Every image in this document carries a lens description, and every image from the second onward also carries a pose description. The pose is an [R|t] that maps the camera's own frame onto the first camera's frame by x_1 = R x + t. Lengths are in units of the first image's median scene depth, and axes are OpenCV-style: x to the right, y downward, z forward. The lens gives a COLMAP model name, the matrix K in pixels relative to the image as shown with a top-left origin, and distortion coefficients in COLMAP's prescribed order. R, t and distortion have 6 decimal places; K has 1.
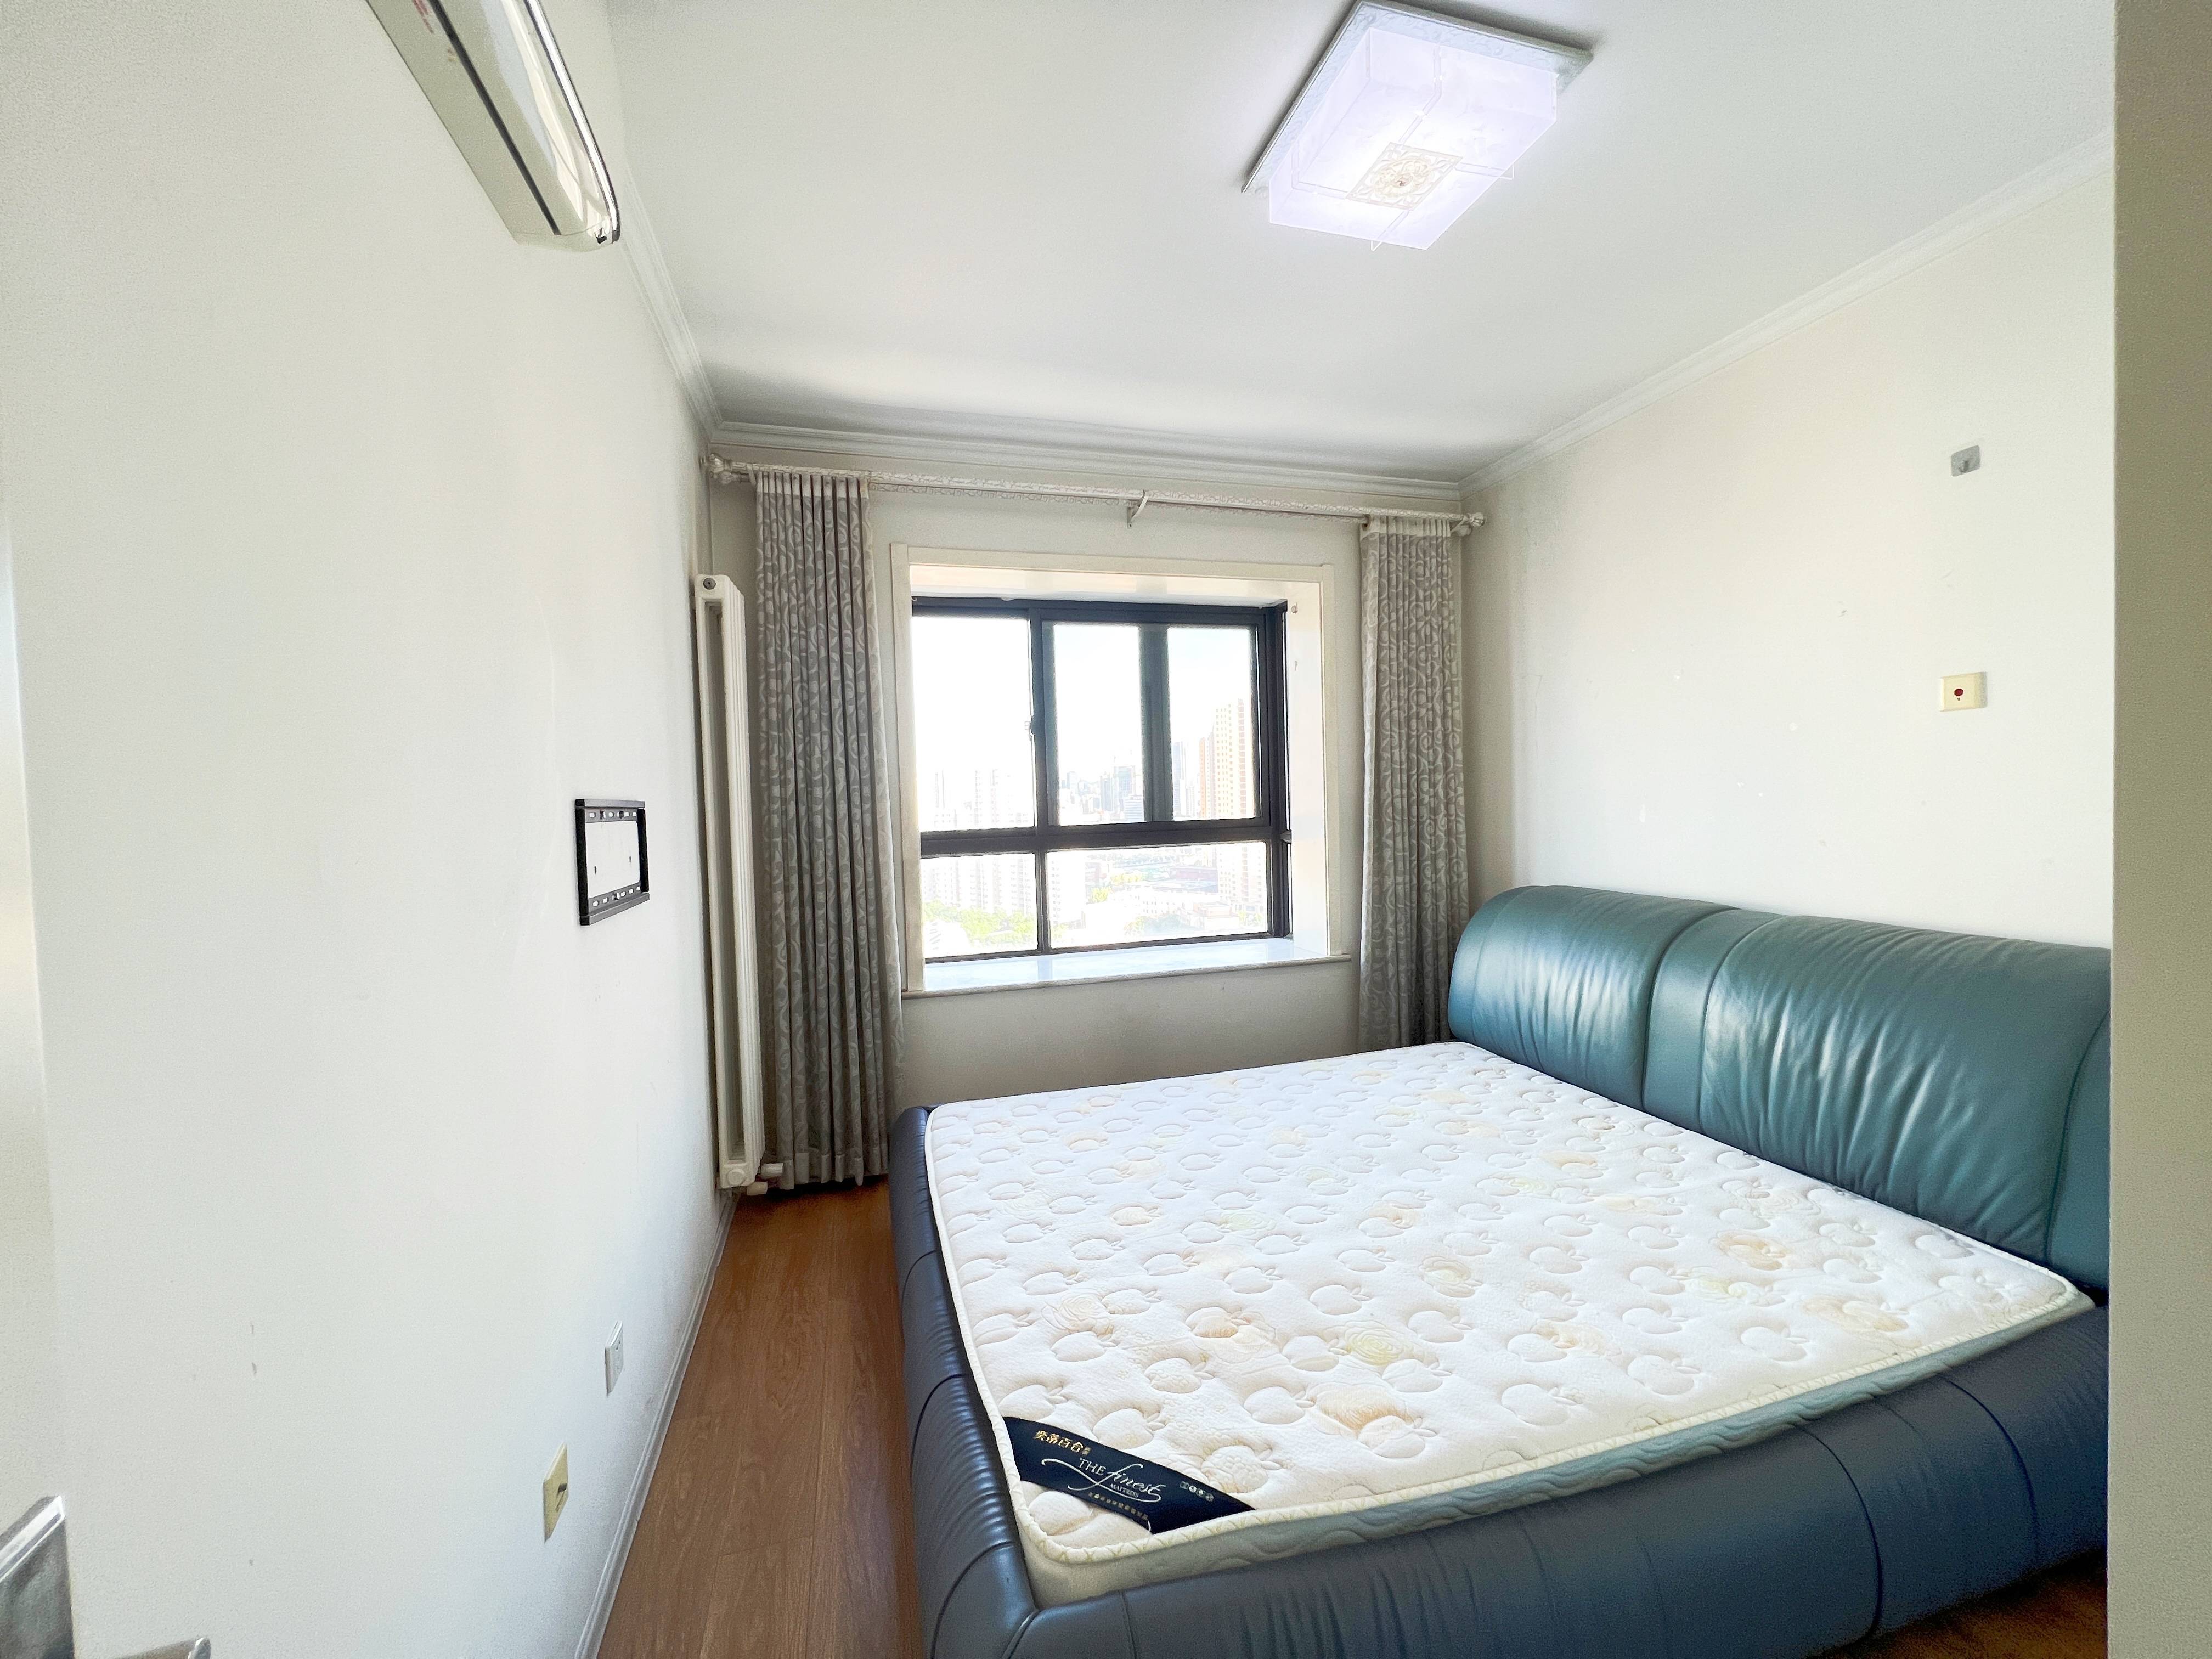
lens RADIAL K [[884.1, 0, 1105.9], [0, 884.1, 823.7], [0, 0, 1]] dist [0.001557, 0.000071]
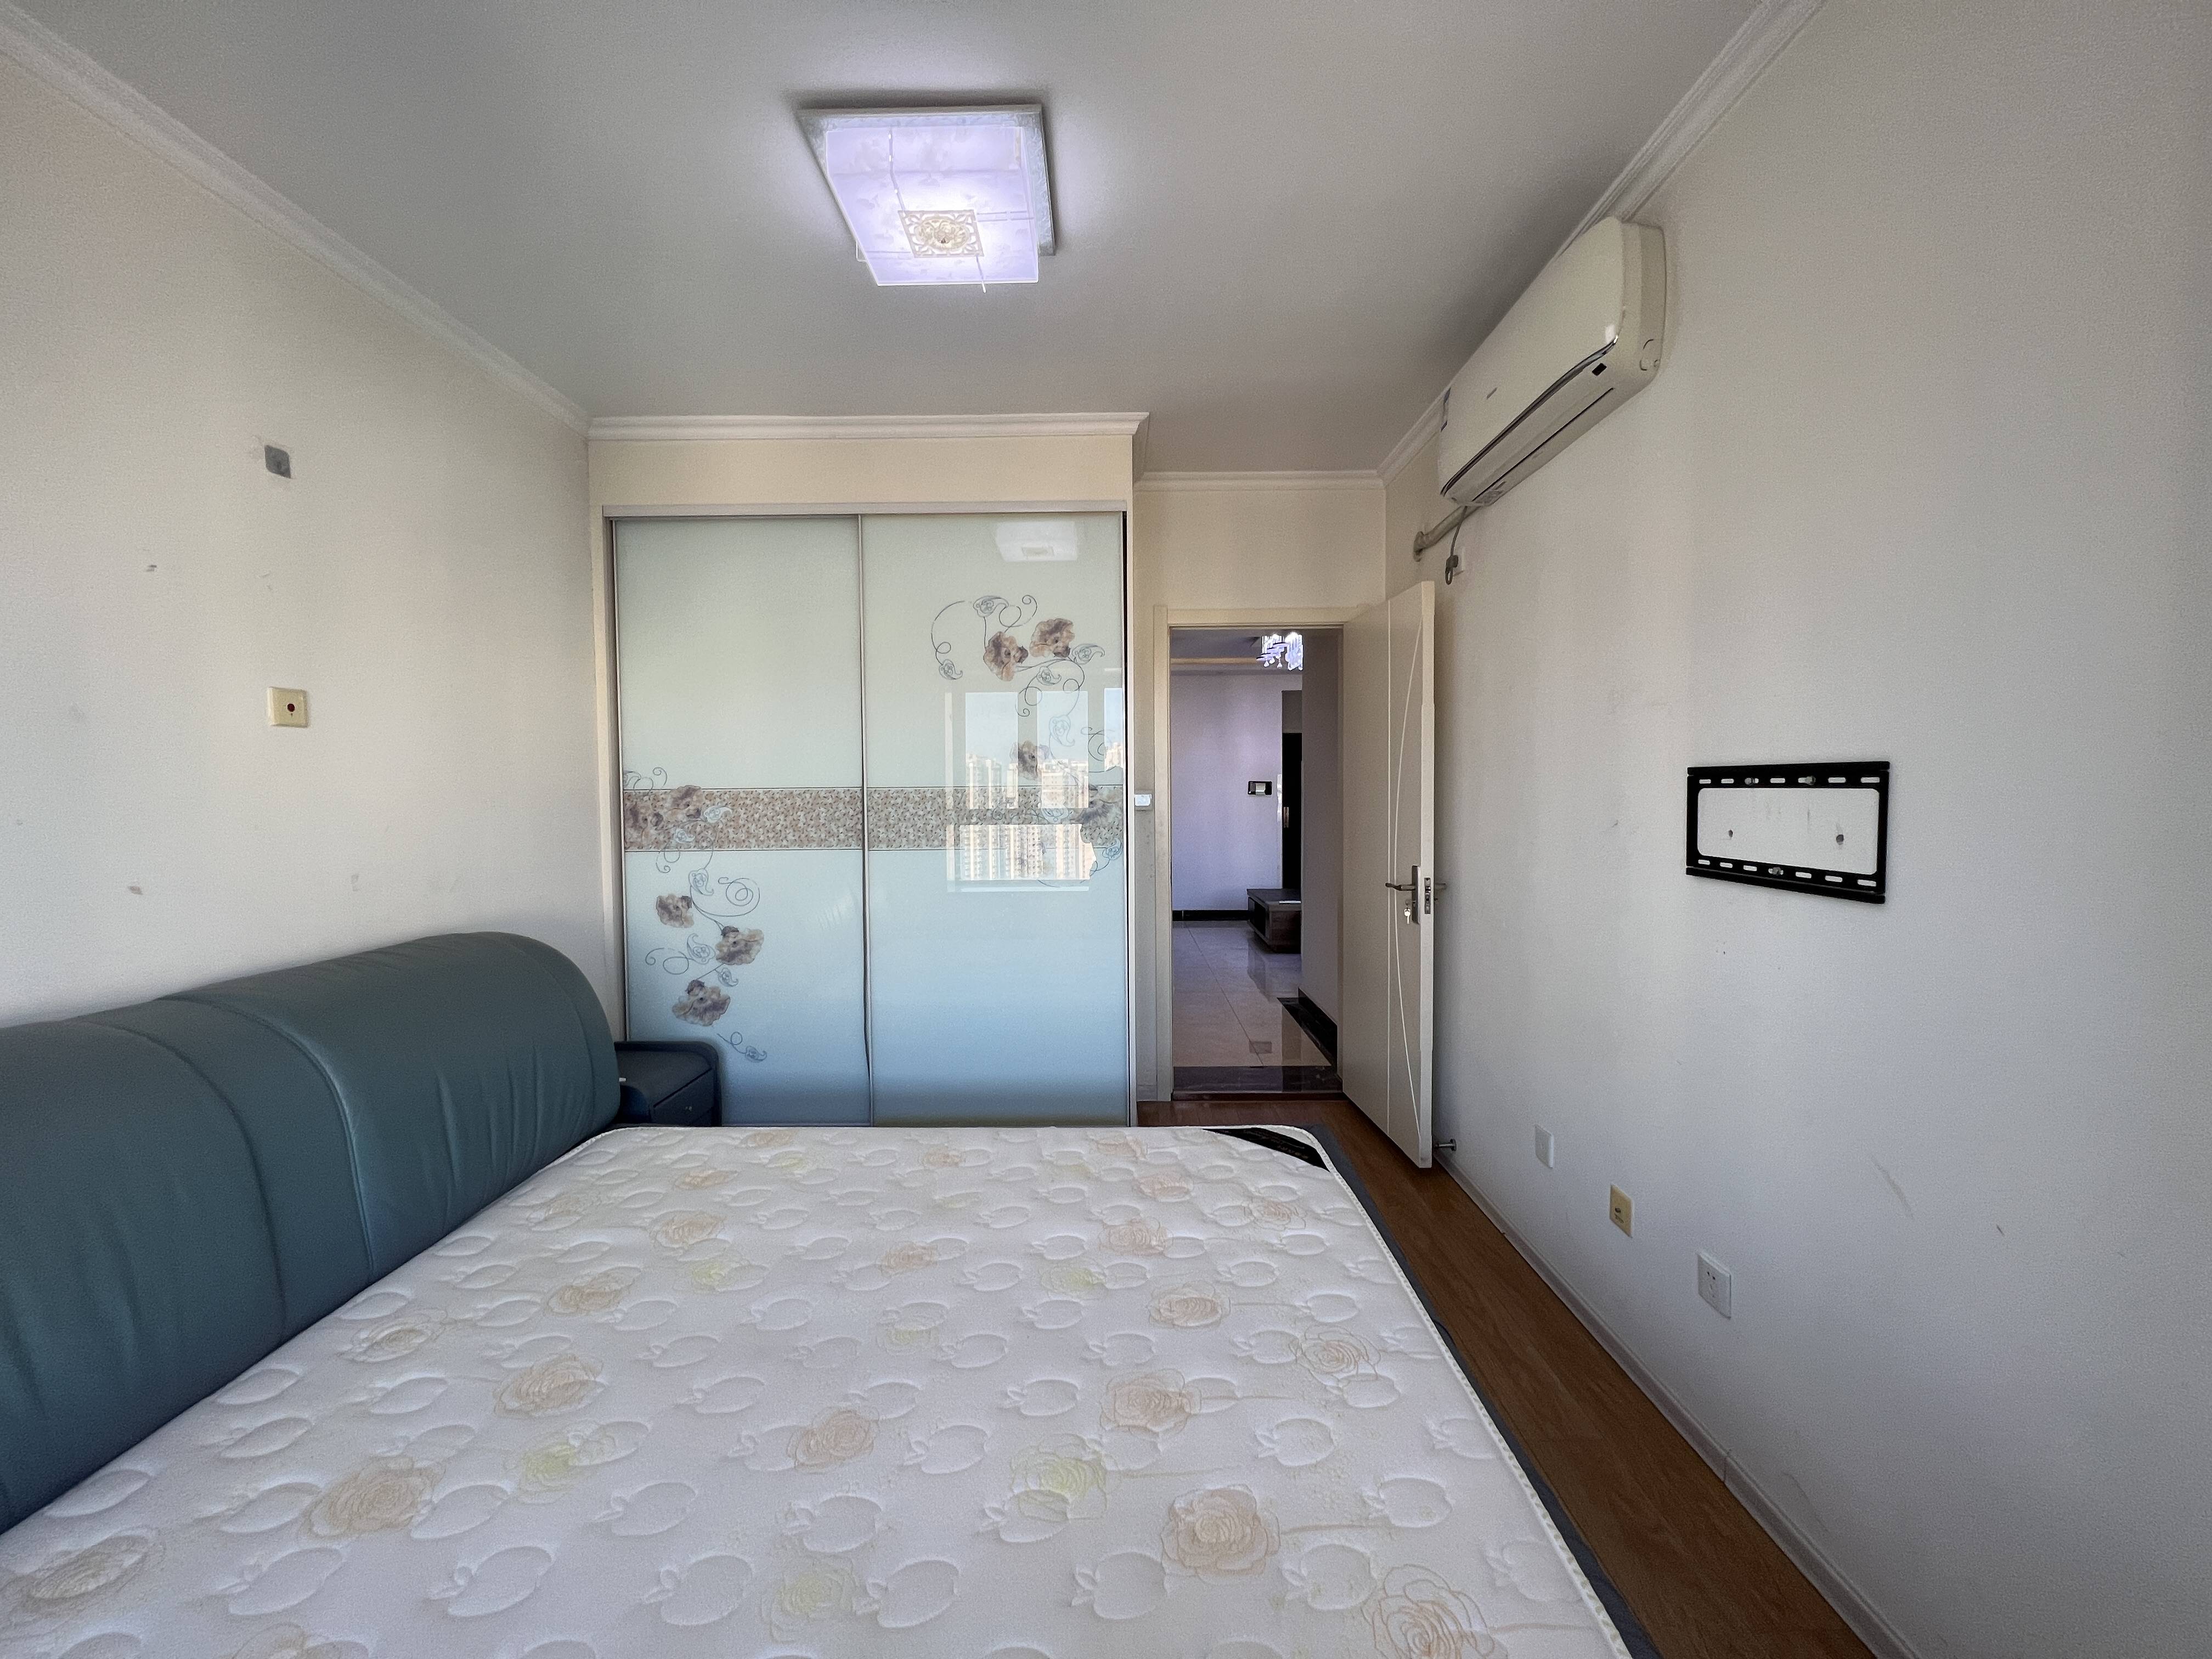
lens RADIAL K [[884.1, 0, 1105.9], [0, 884.1, 823.7], [0, 0, 1]] dist [0.001557, 0.000071]
pose [[-0.958865, 0.028284, 0.282448, -0.136017], [0.044158, 0.997773, 0.049993, -0.039203], [-0.280405, 0.060409, -0.957979, 1.871856]]
